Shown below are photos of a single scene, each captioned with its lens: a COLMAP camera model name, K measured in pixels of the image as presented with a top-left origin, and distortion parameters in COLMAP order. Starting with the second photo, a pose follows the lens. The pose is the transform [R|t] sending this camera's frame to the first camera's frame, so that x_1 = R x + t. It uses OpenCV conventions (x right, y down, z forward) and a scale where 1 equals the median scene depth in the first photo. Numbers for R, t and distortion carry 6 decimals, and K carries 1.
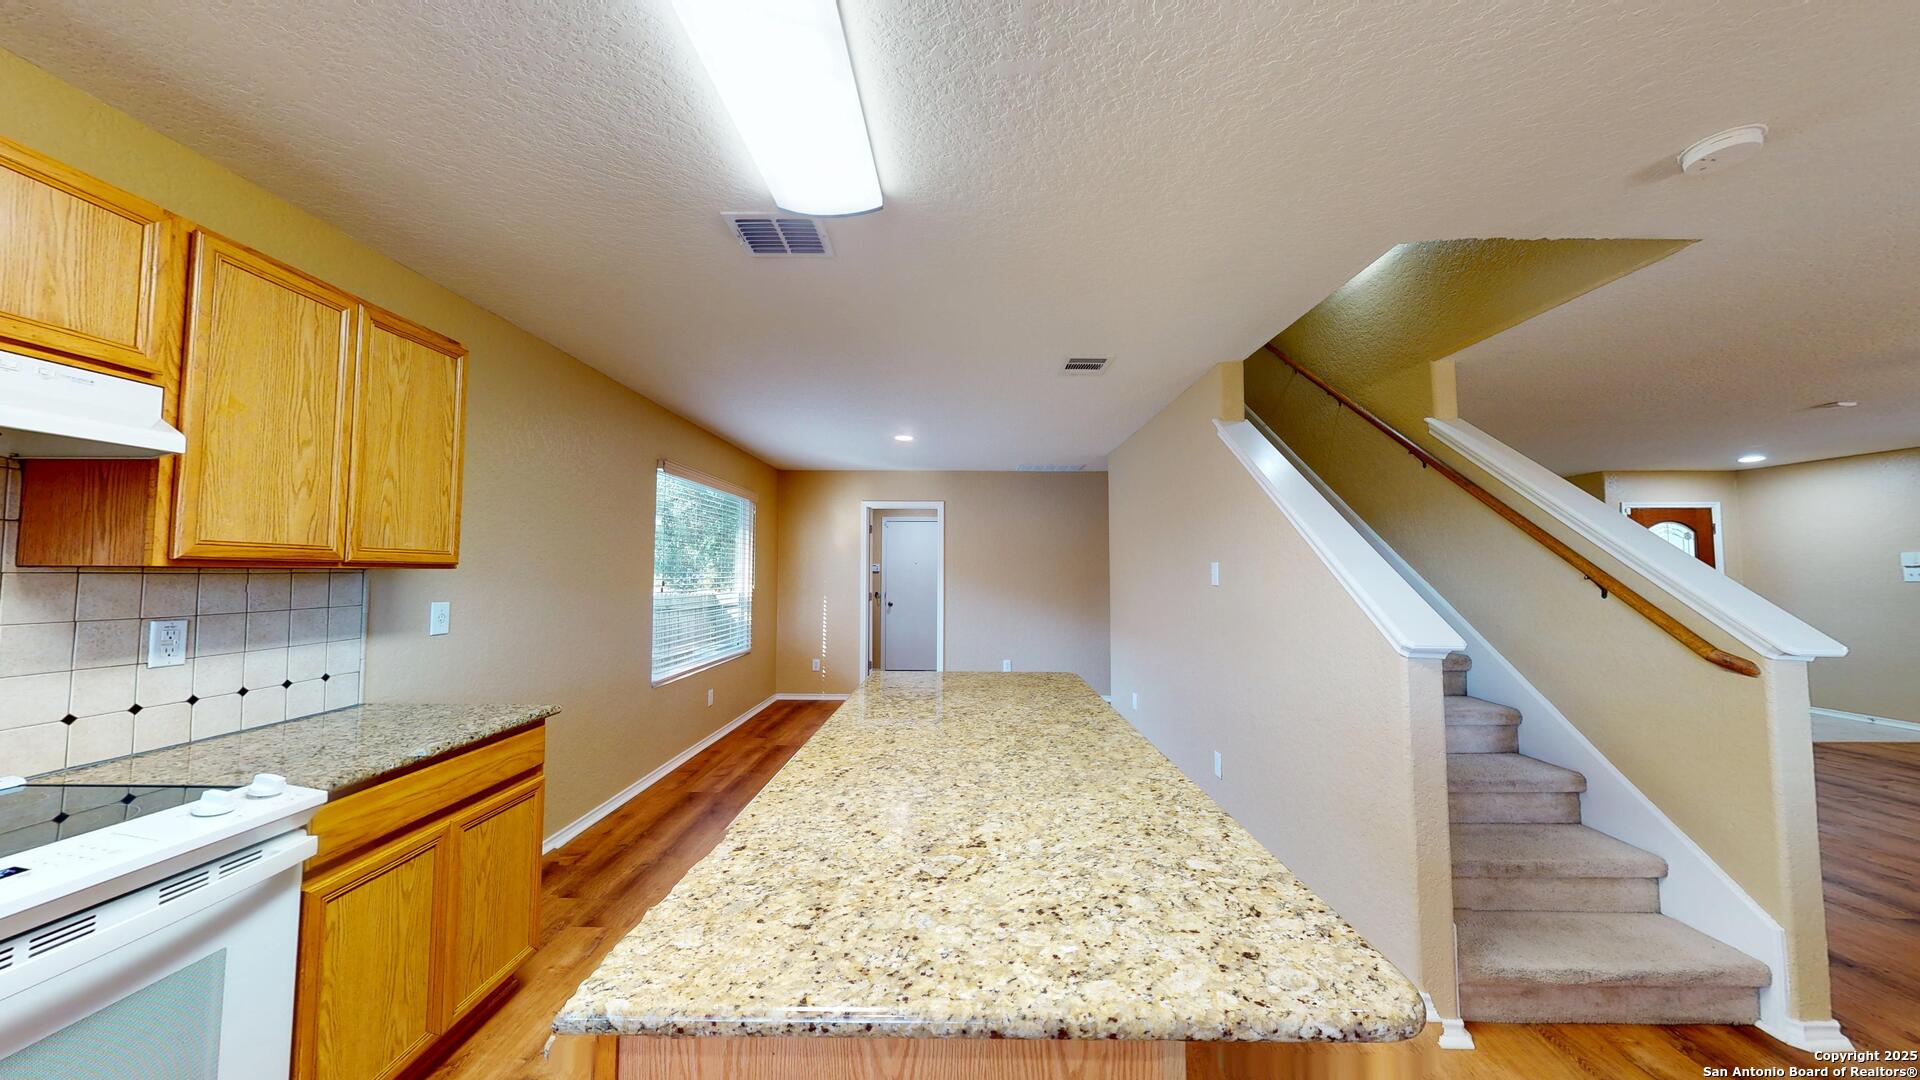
lens RADIAL K [[604.4, 0, 962.5], [0, 604.4, 546.3], [0, 0, 1]] dist [0.000124, -0.000112]
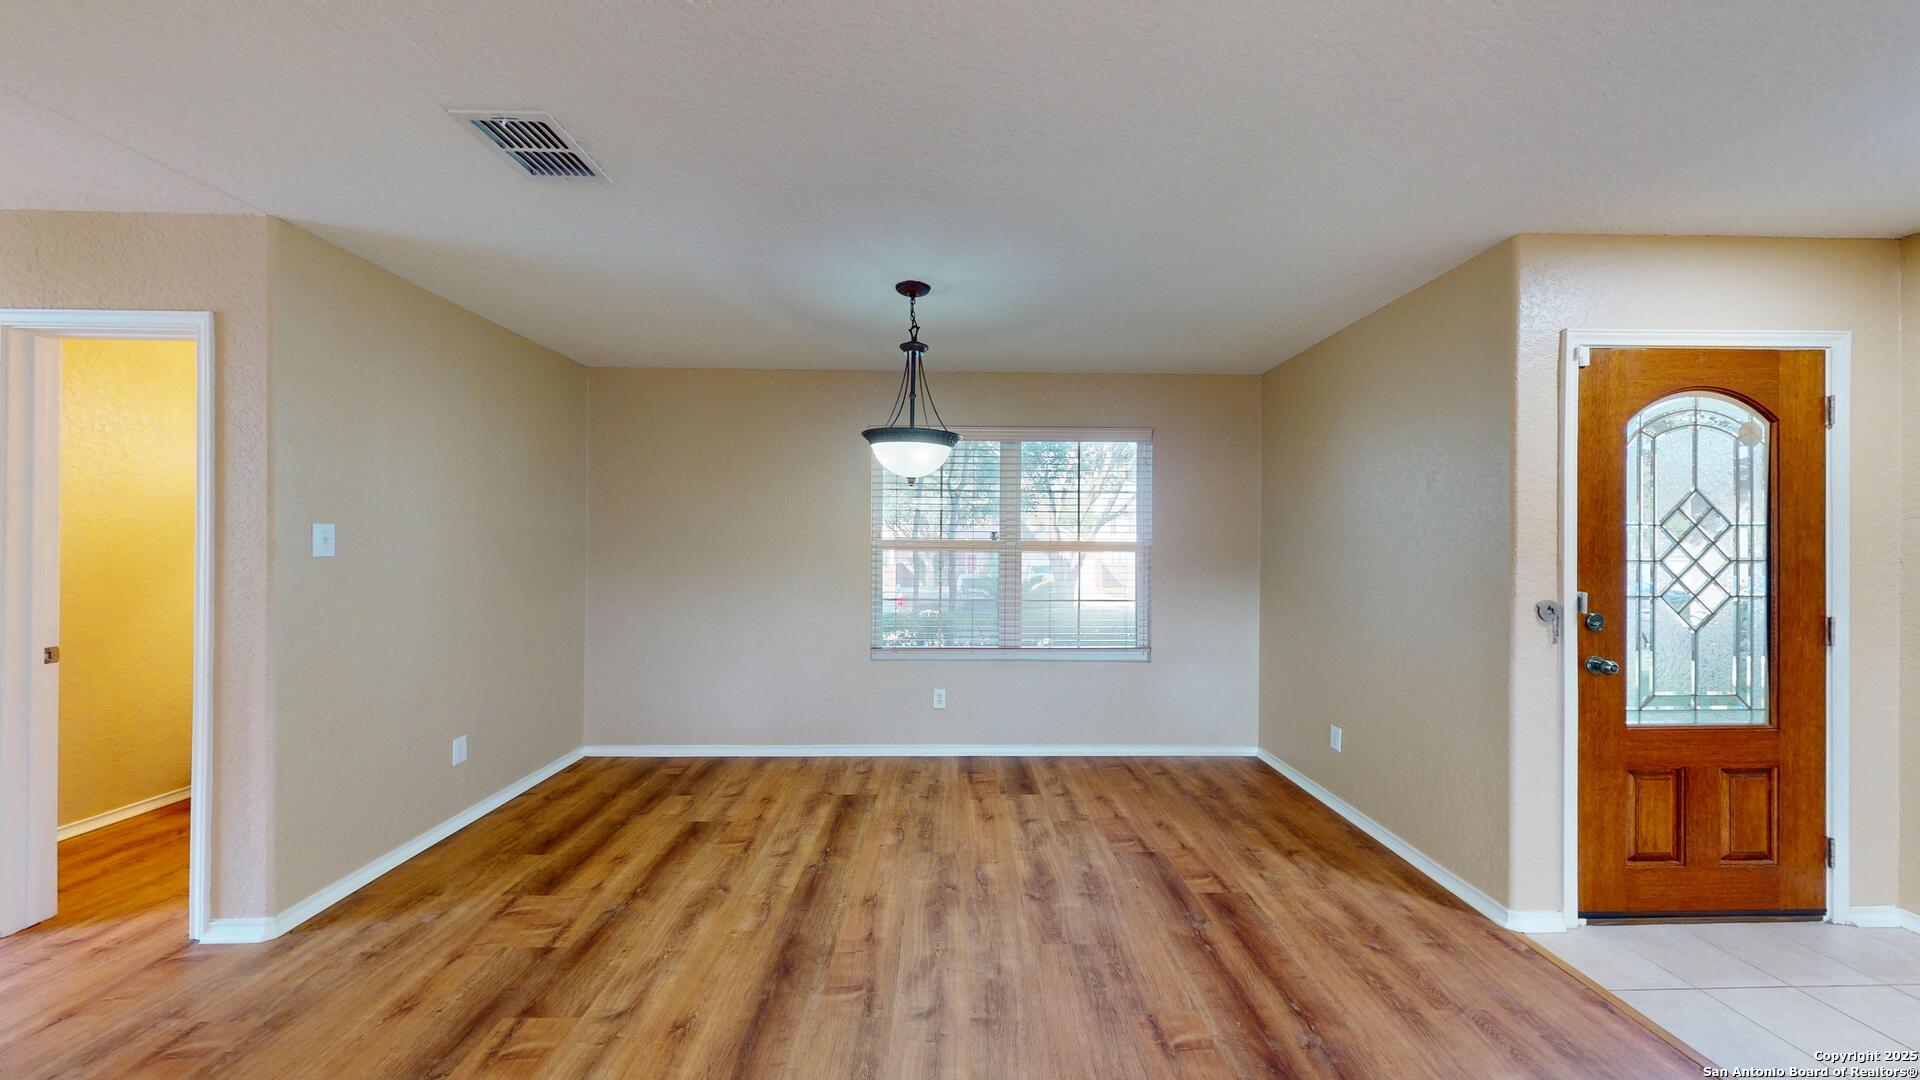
lens RADIAL K [[604.4, 0, 956.3], [0, 604.4, 546.0], [0, 0, 1]] dist [0.000124, -0.000112]
pose [[0.999663, 0.005221, 0.025418, 2.082427], [-0.006391, 0.998913, 0.046172, 0.093332], [-0.025149, -0.046319, 0.998610, 1.868863]]
